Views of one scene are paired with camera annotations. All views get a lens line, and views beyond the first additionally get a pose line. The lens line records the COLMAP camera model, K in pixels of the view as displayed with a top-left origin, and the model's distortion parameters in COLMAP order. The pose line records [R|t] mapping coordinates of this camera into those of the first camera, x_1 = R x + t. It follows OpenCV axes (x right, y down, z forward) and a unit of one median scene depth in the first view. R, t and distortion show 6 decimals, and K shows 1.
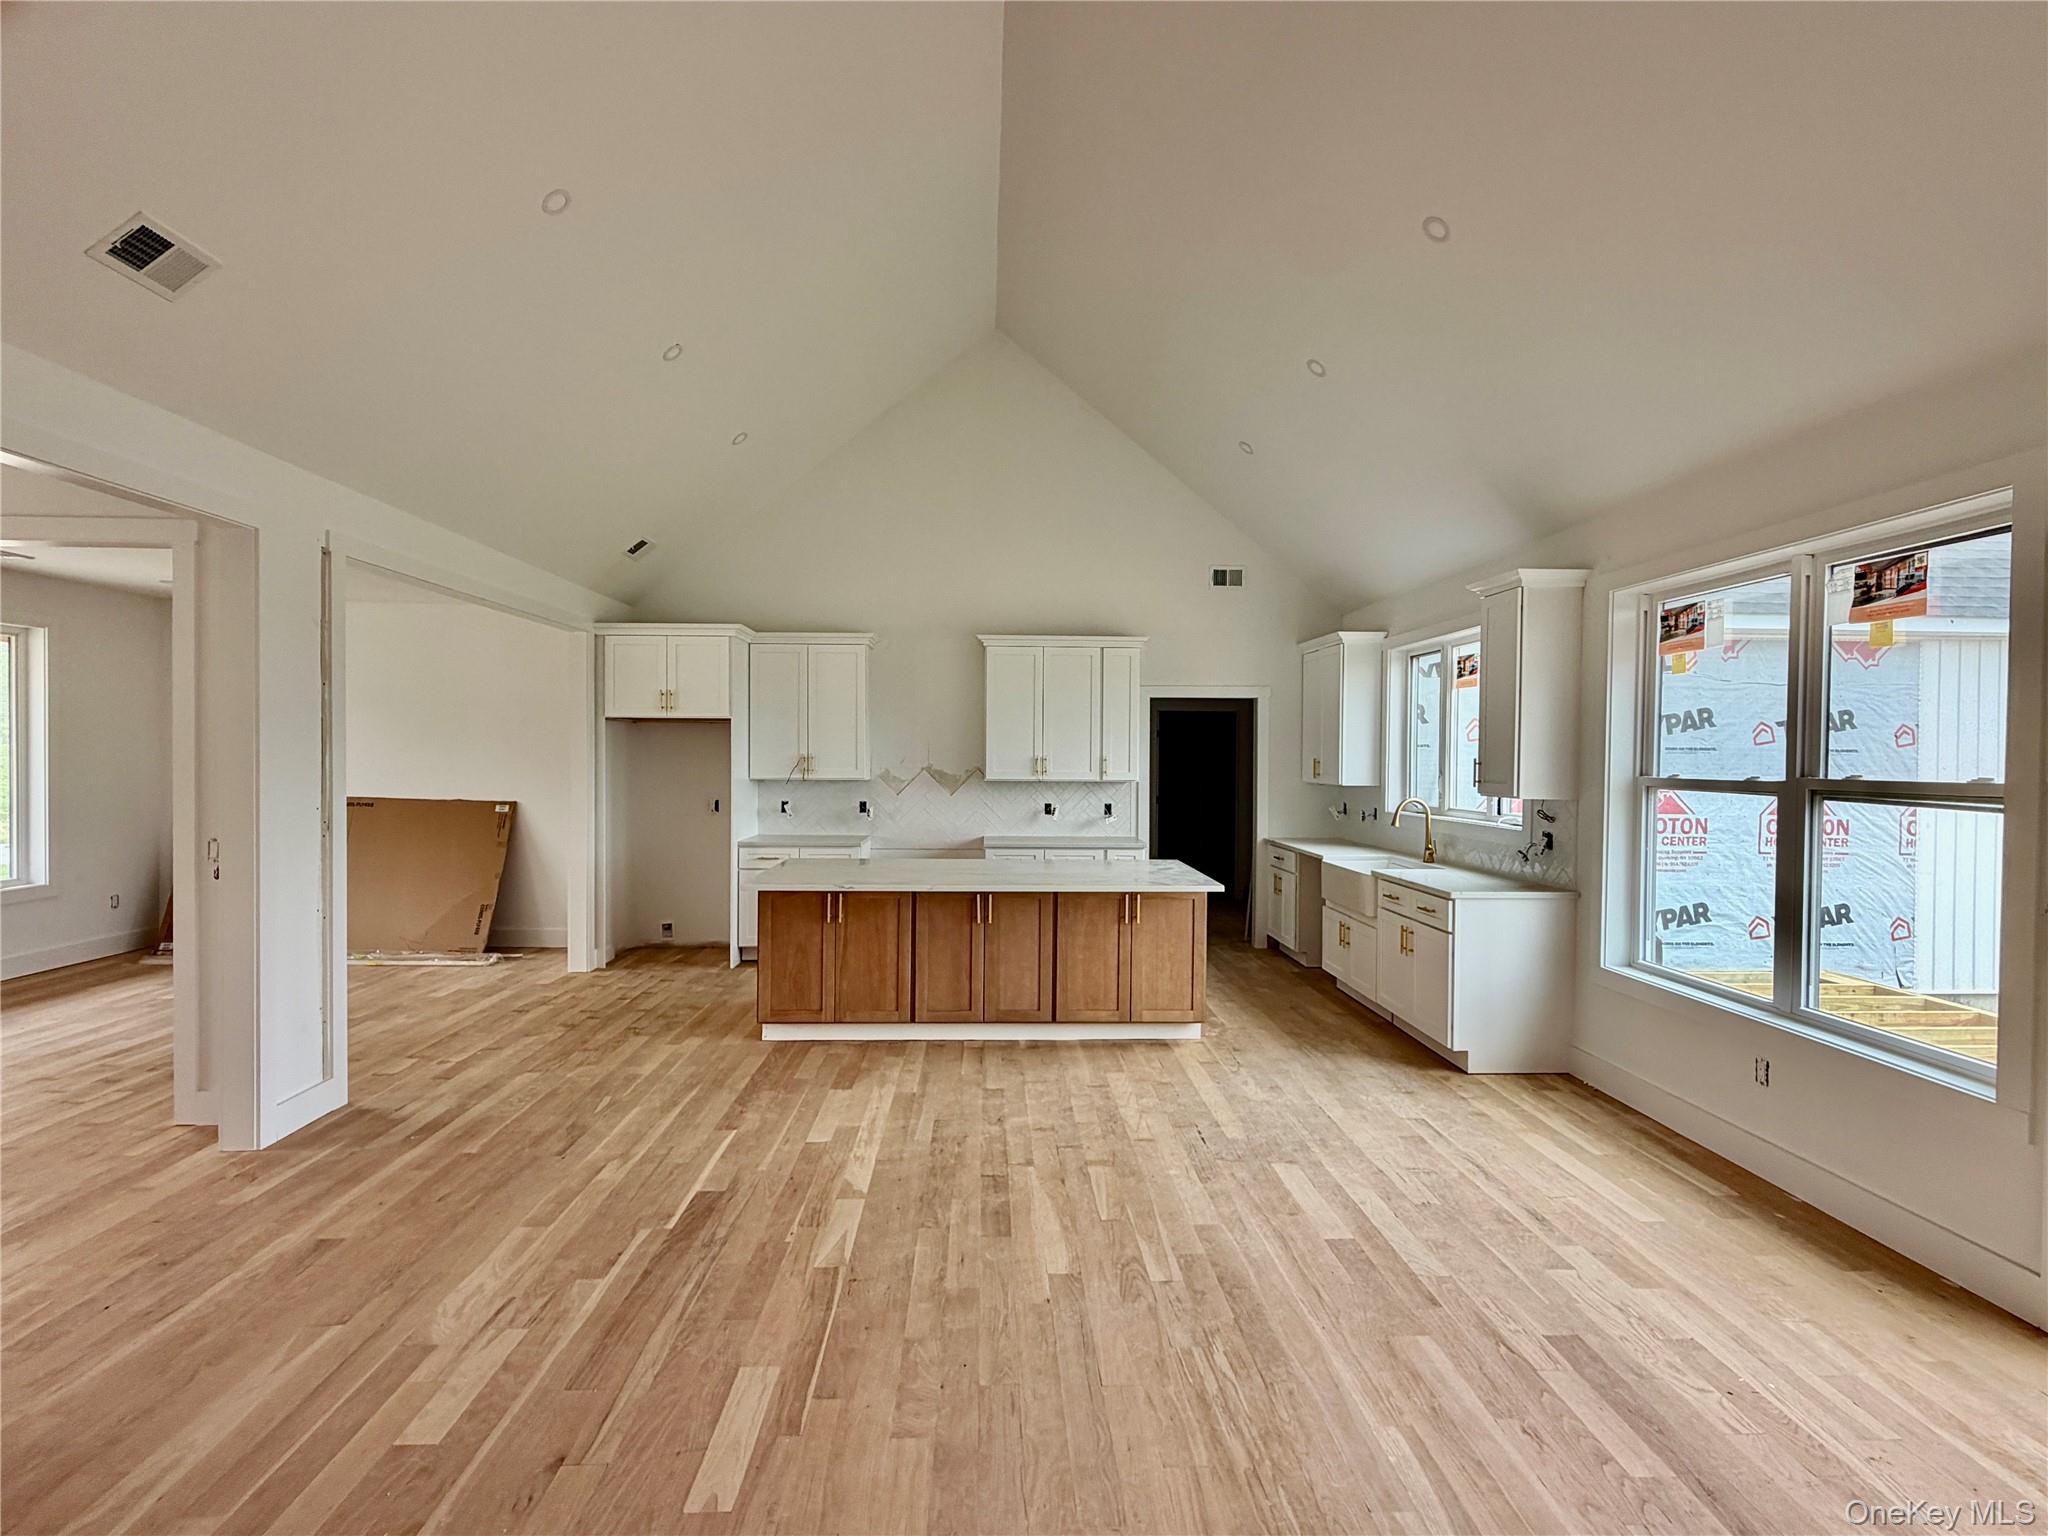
lens RADIAL K [[972.2, 0, 1021.9], [0, 972.2, 765.3], [0, 0, 1]] dist [0.001244, -0.000283]
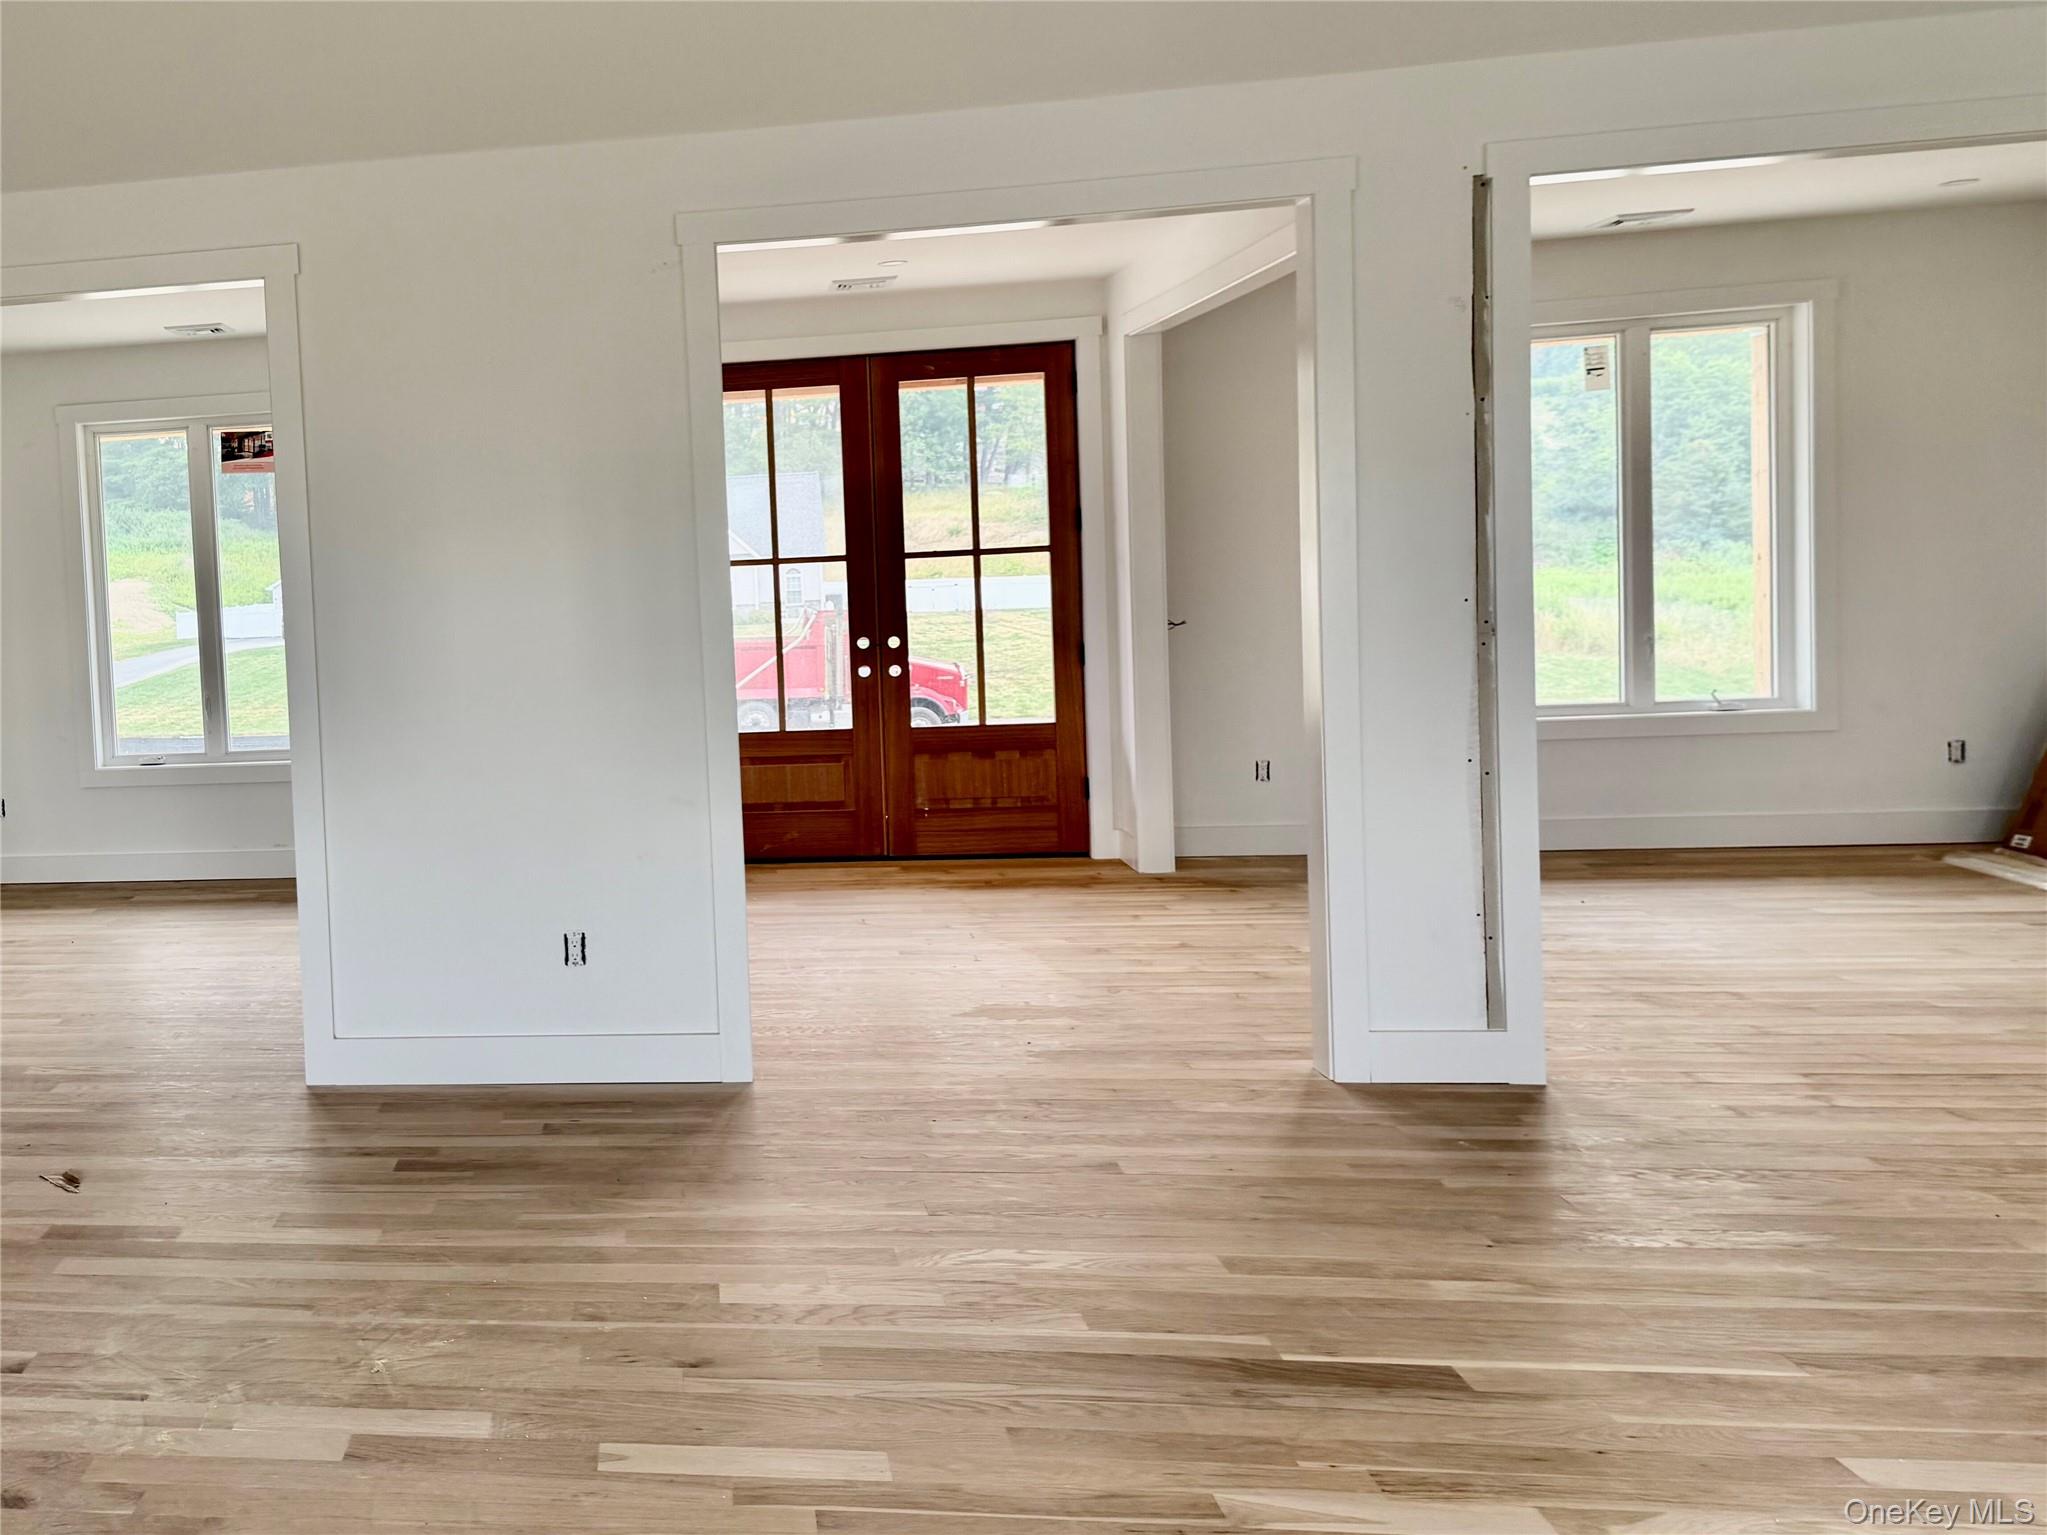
lens RADIAL K [[1806.1, 0, 398.6], [0, 1806.1, 766.6], [0, 0, 1]] dist [0.002131, 0.010146]
pose [[-0.200202, 0.102091, -0.974421, 0.497207], [0.034394, 0.994676, 0.097146, 0.016917], [0.979151, -0.014066, -0.202648, 0.505340]]
